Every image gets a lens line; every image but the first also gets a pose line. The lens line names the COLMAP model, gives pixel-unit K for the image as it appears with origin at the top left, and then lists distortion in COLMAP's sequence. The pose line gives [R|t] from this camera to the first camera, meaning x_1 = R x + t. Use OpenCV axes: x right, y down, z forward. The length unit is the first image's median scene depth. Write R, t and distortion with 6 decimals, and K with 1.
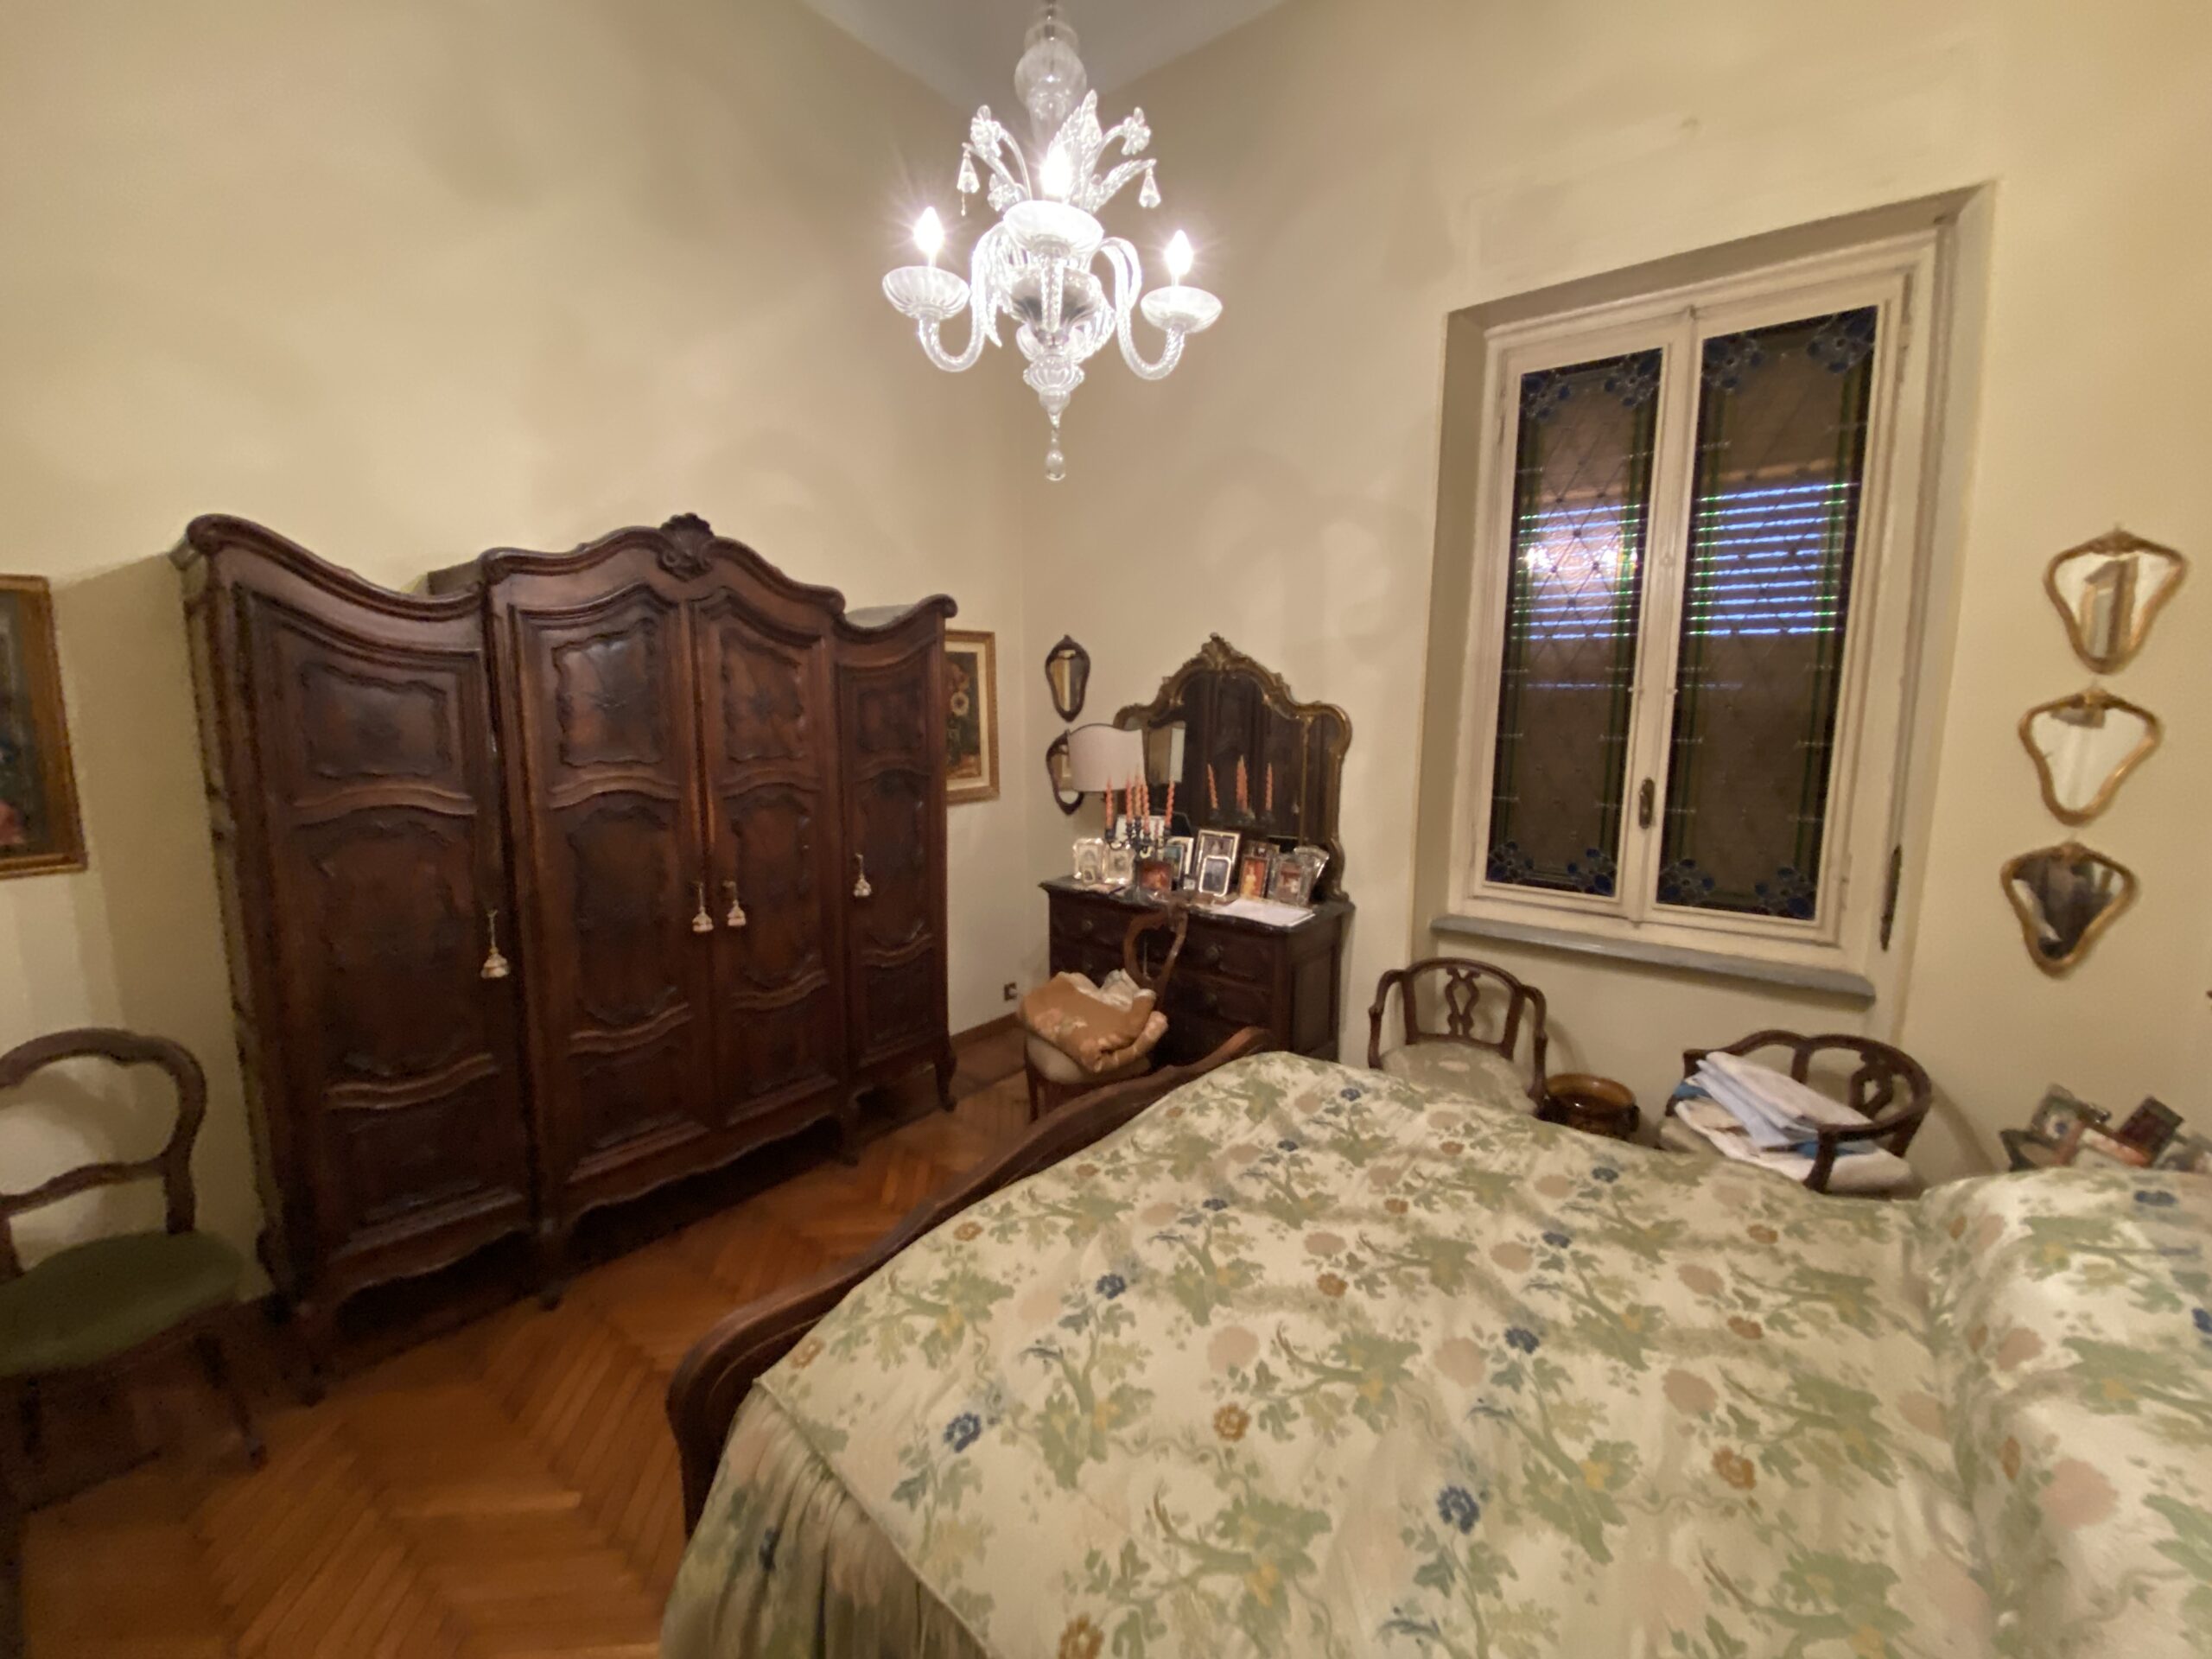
lens RADIAL K [[892.4, 0, 1097.2], [0, 892.4, 804.5], [0, 0, 1]] dist [0.043796, -0.030852]
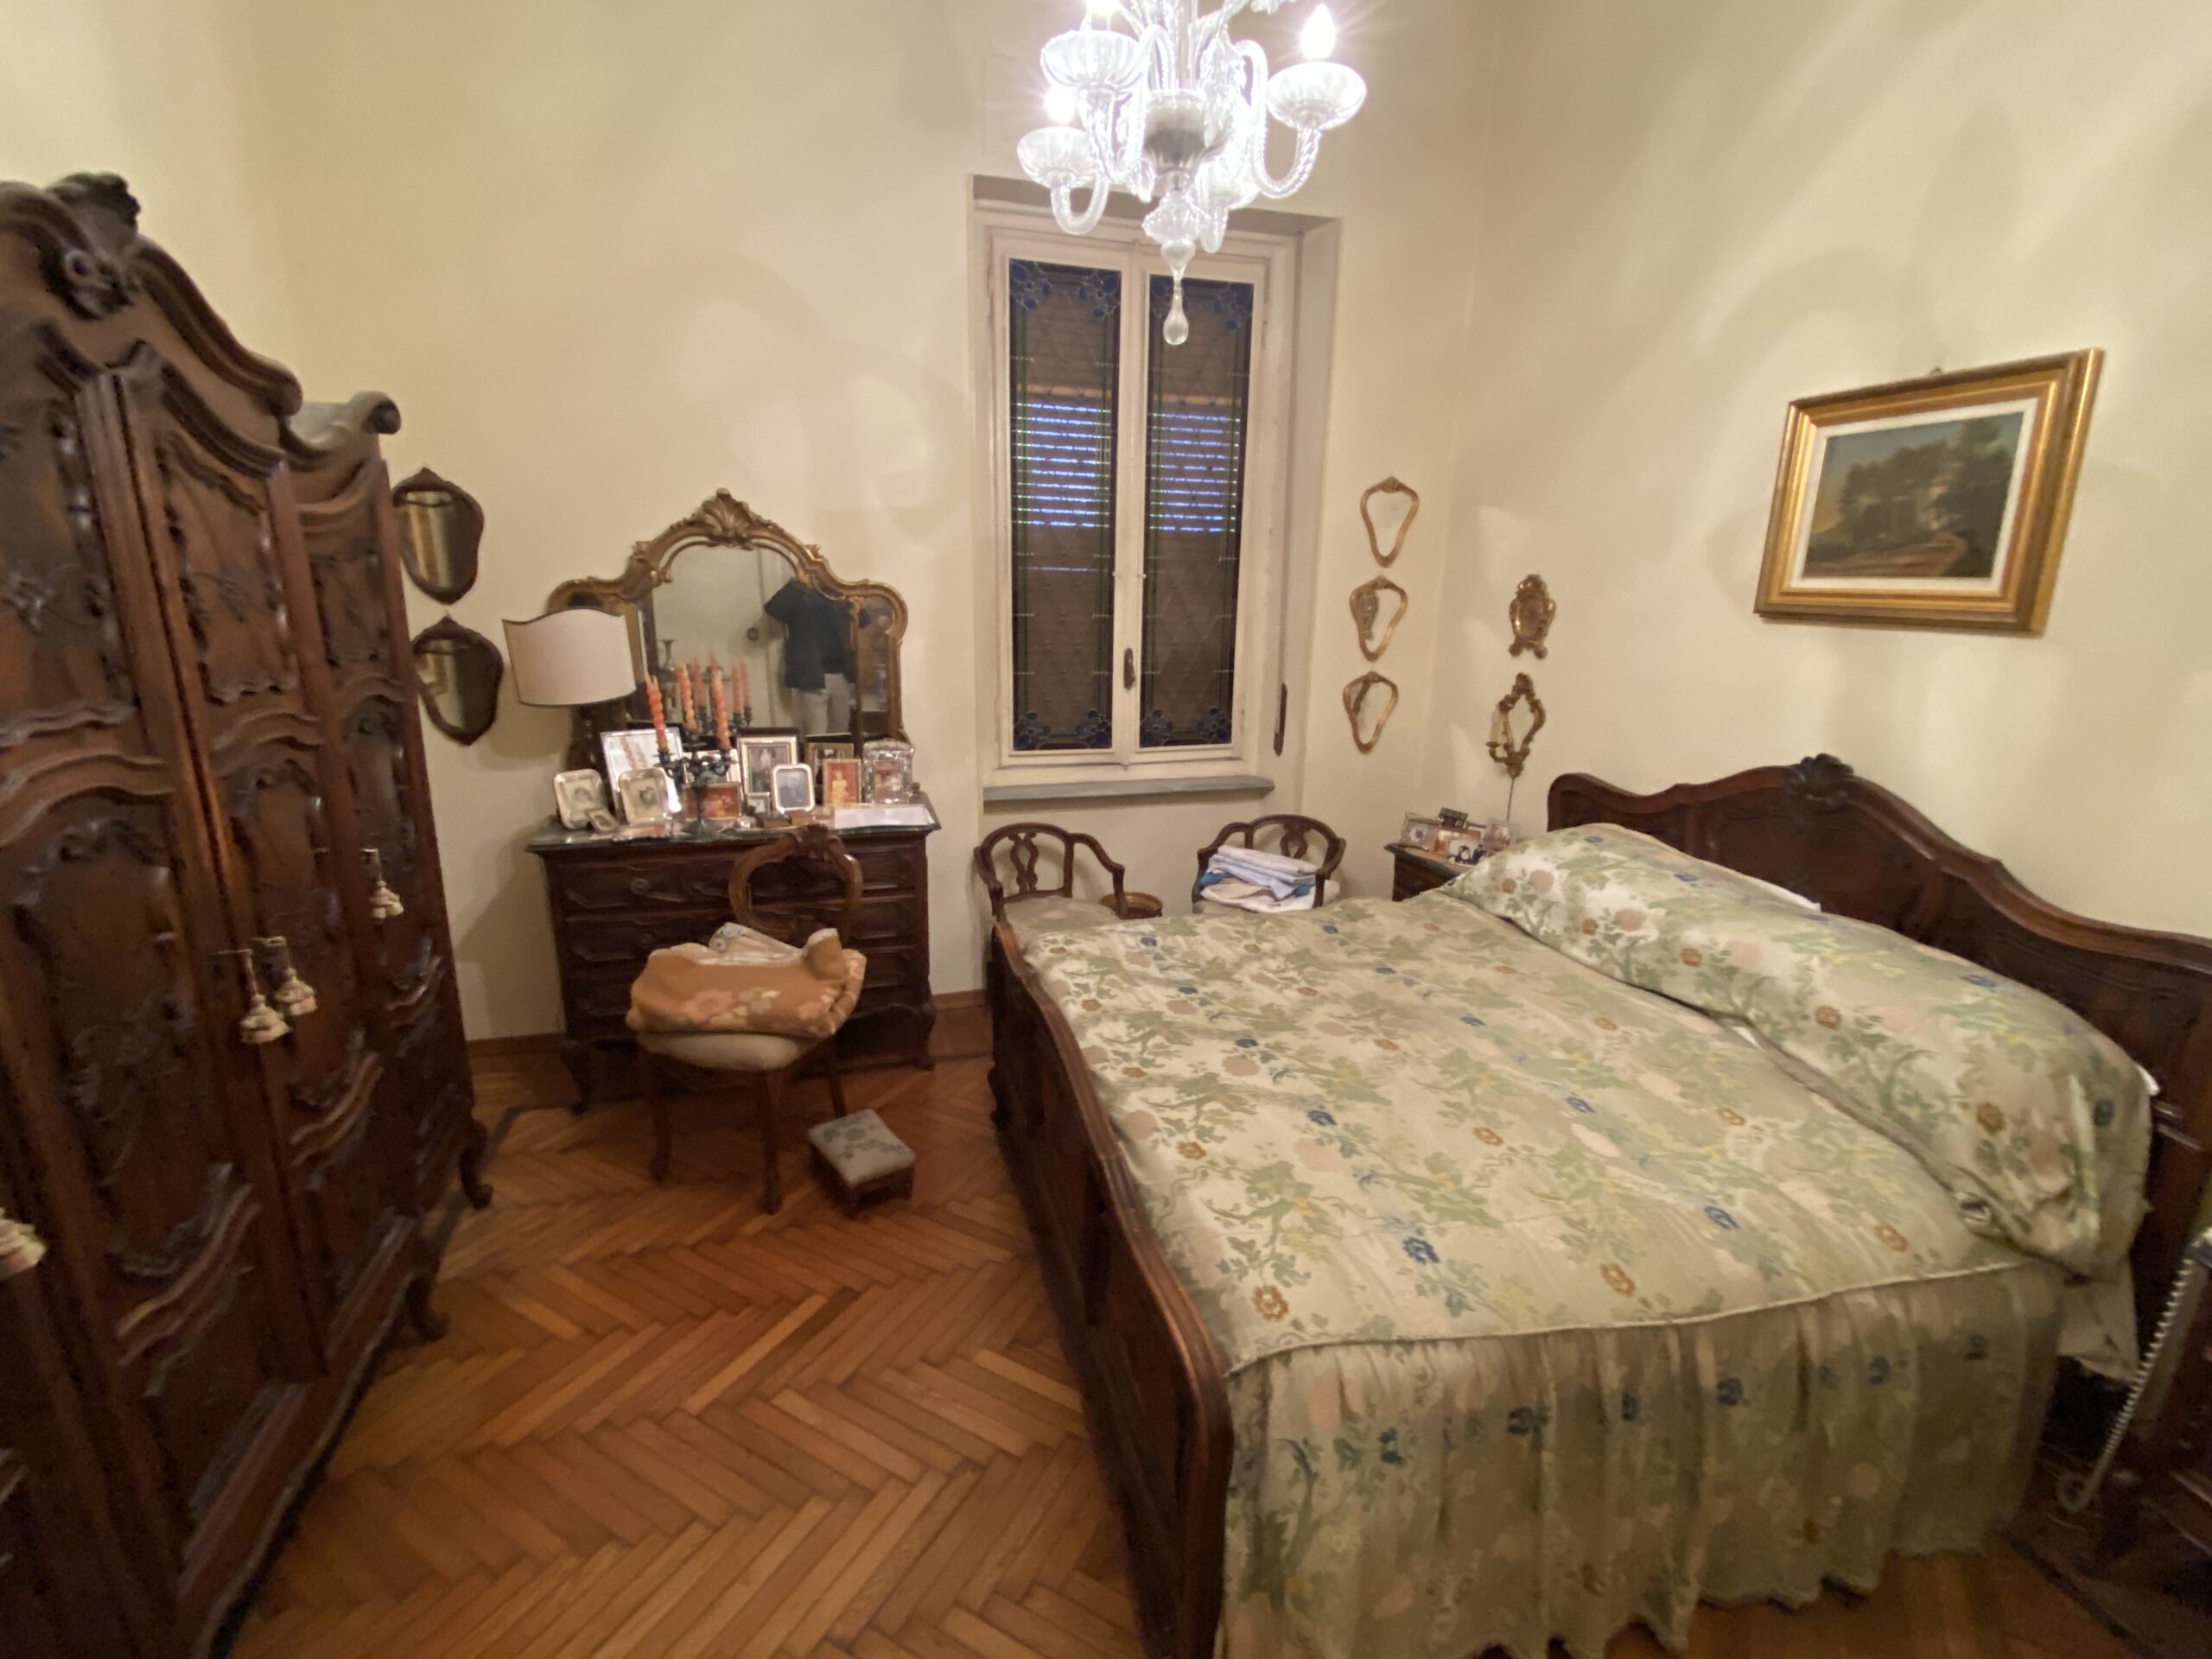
lens RADIAL K [[947.2, 0, 1106.0], [0, 947.2, 829.5], [0, 0, 1]] dist [0.020597, -0.025256]
pose [[0.595175, -0.200315, 0.778229, -0.490981], [0.085100, 0.978699, 0.186832, -0.032388], [-0.799077, -0.044971, 0.599544, 0.254305]]
